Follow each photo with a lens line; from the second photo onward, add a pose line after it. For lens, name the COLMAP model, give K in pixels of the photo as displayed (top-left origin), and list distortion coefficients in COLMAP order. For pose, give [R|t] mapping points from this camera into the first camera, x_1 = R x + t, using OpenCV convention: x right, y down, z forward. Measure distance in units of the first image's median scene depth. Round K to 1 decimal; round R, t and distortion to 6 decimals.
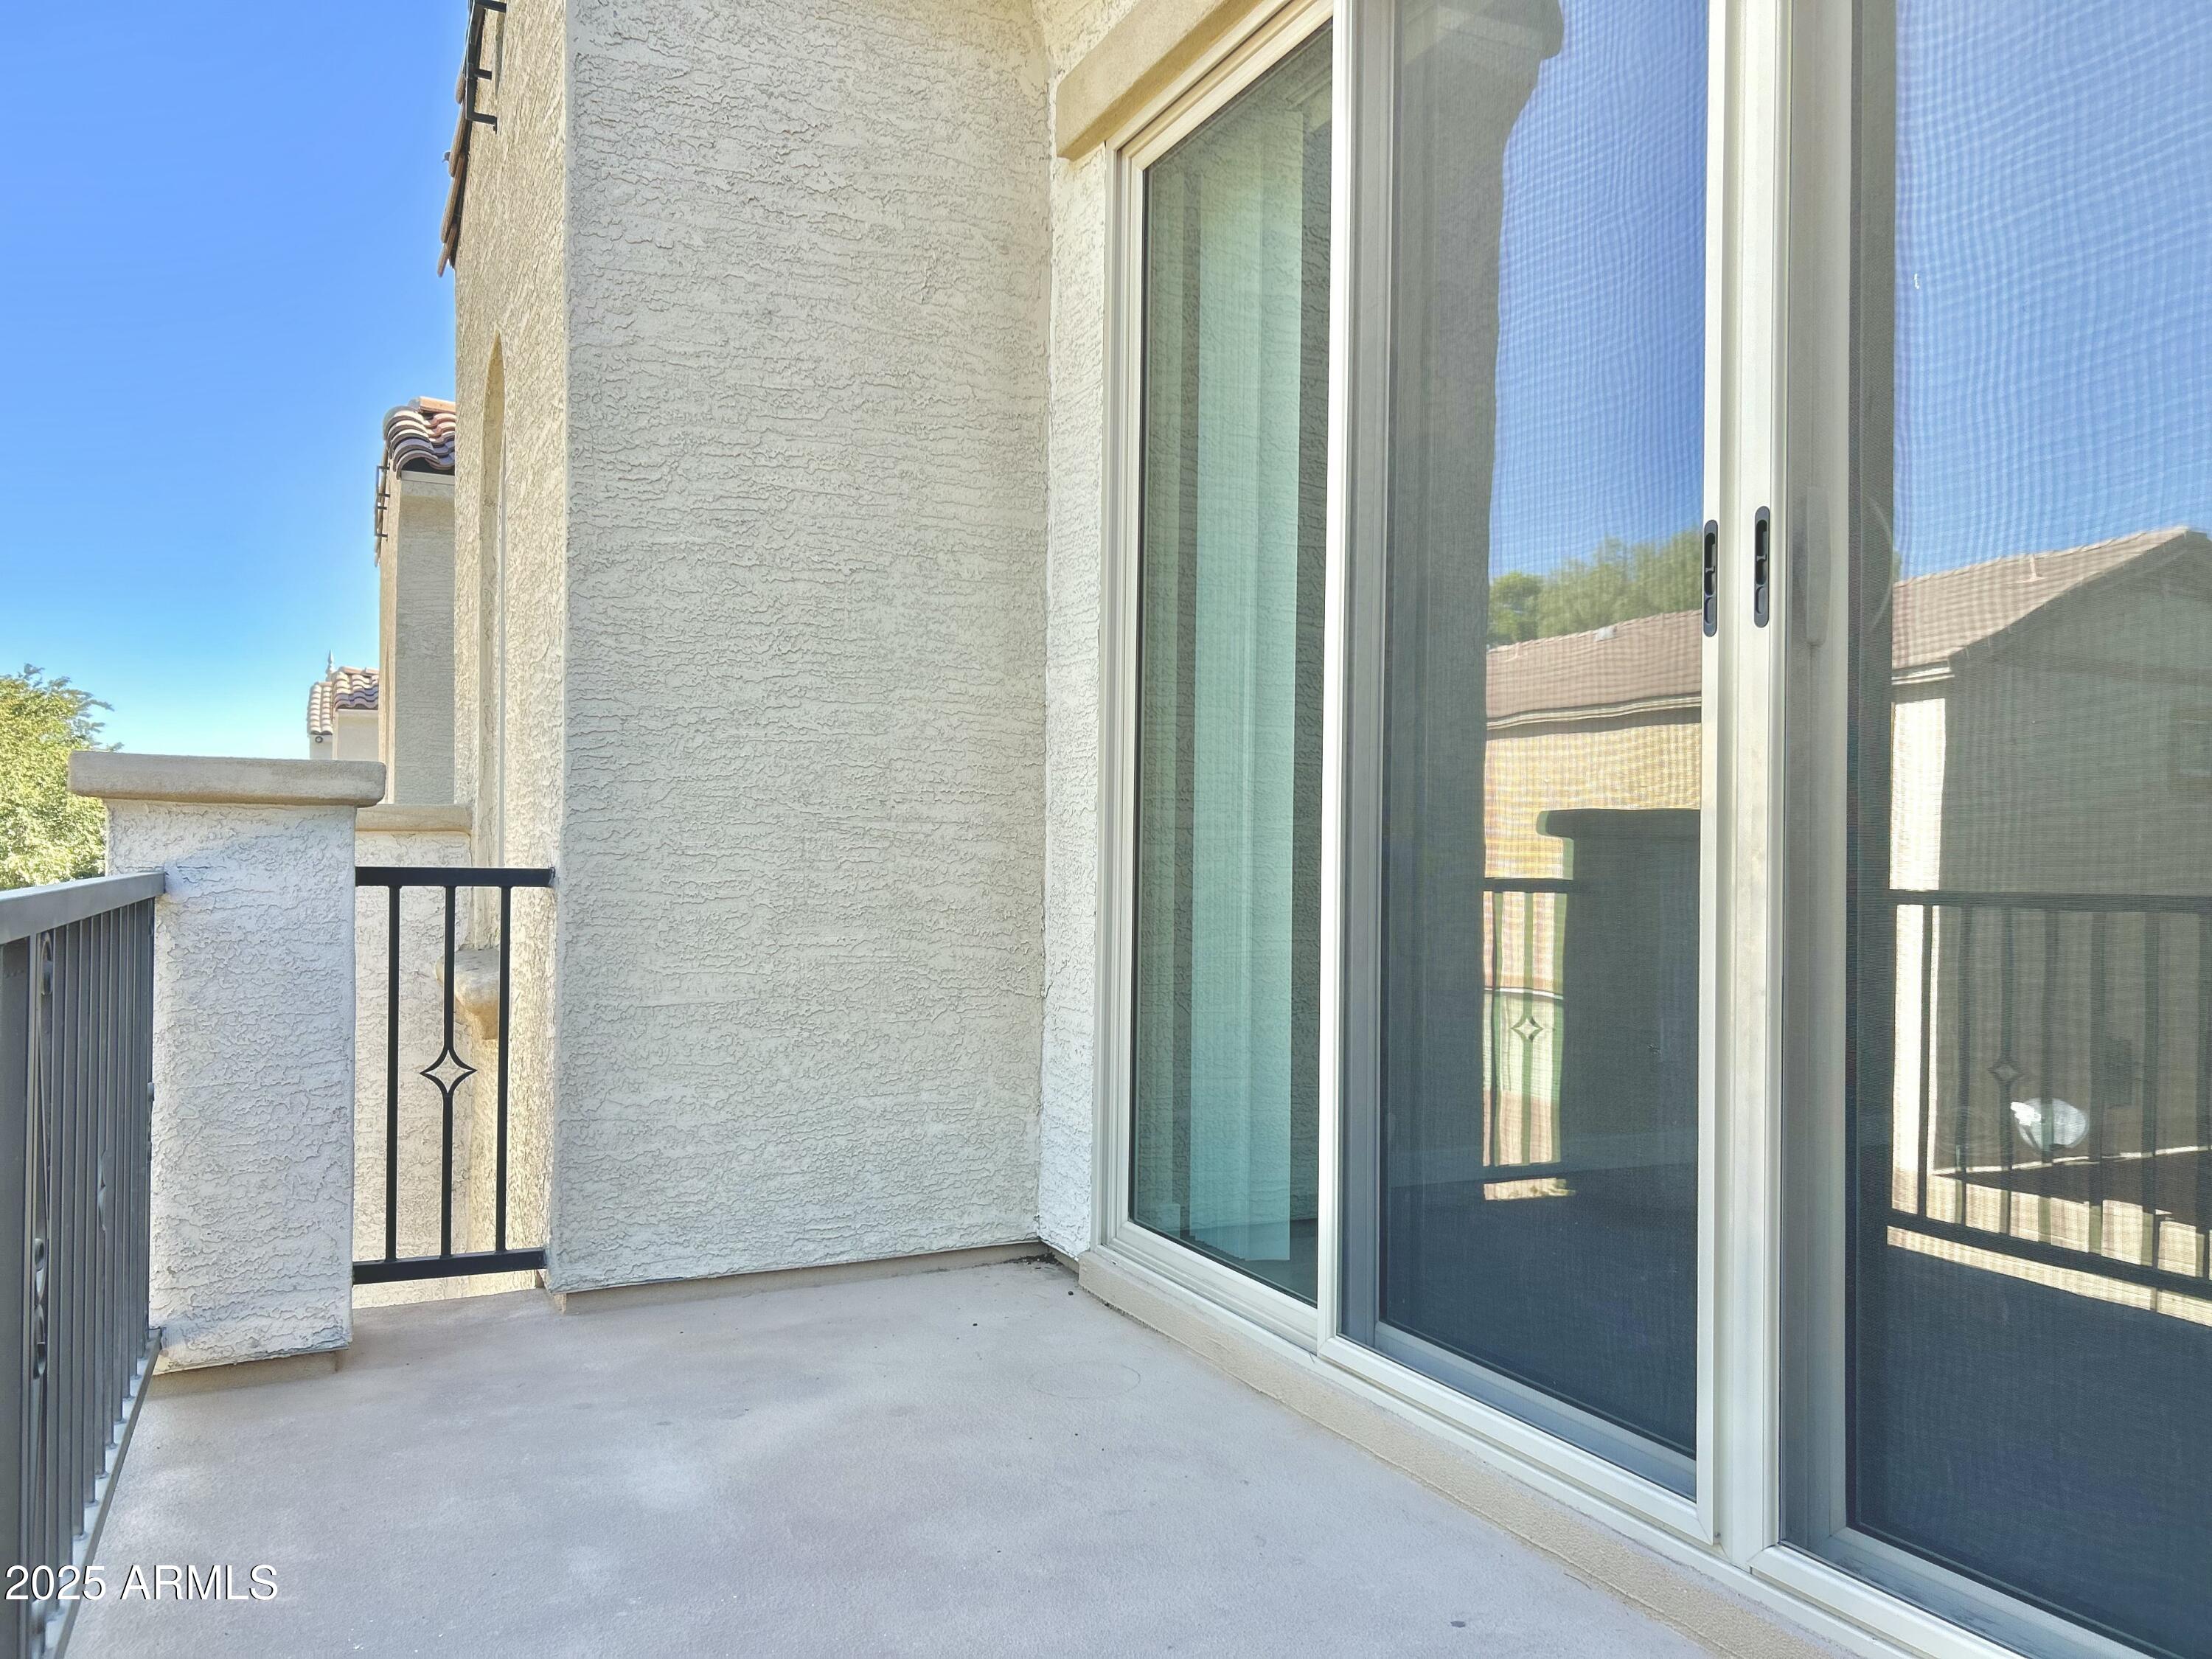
lens RADIAL K [[1647.1, 0, 1114.7], [0, 1647.1, 842.0], [0, 0, 1]] dist [0.224958, -0.322632]
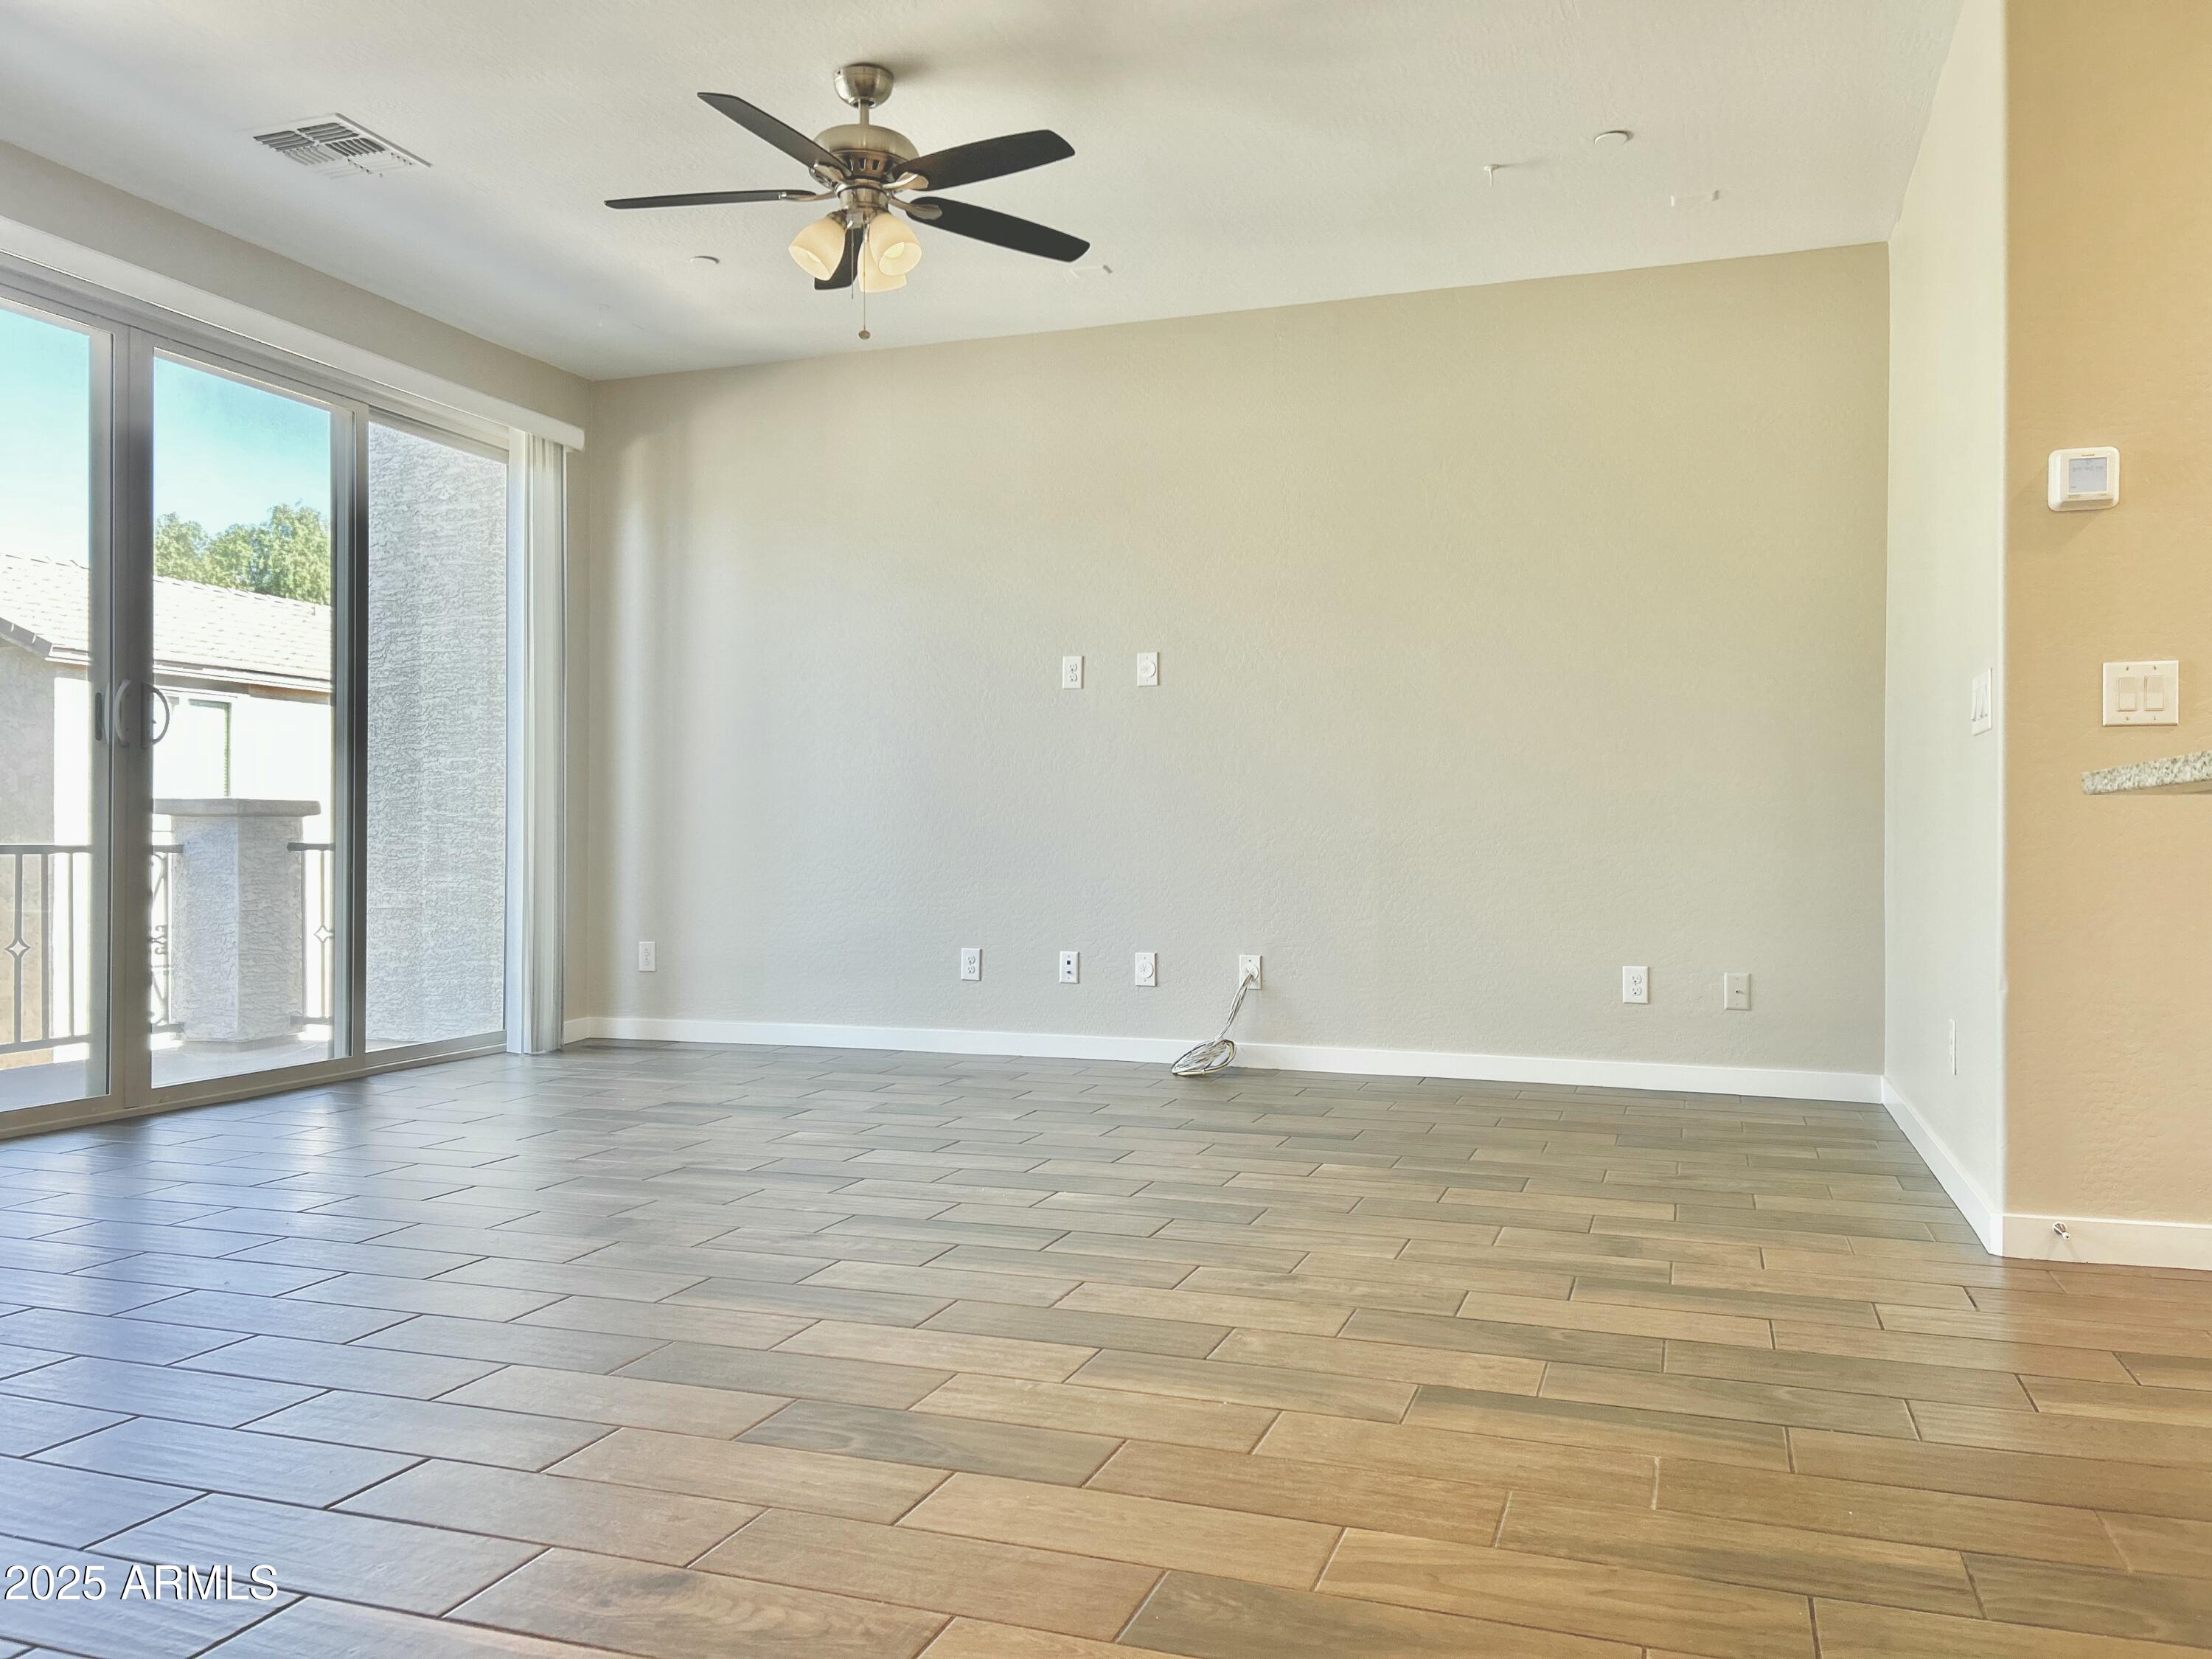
lens RADIAL K [[1647.1, 0, 1114.7], [0, 1647.1, 842.0], [0, 0, 1]] dist [0.224958, -0.322632]
pose [[0.698724, -0.012456, -0.715283, 1.821159], [0.018809, 0.999823, 0.000963, 0.028778], [0.715144, -0.014127, 0.698834, 0.170699]]
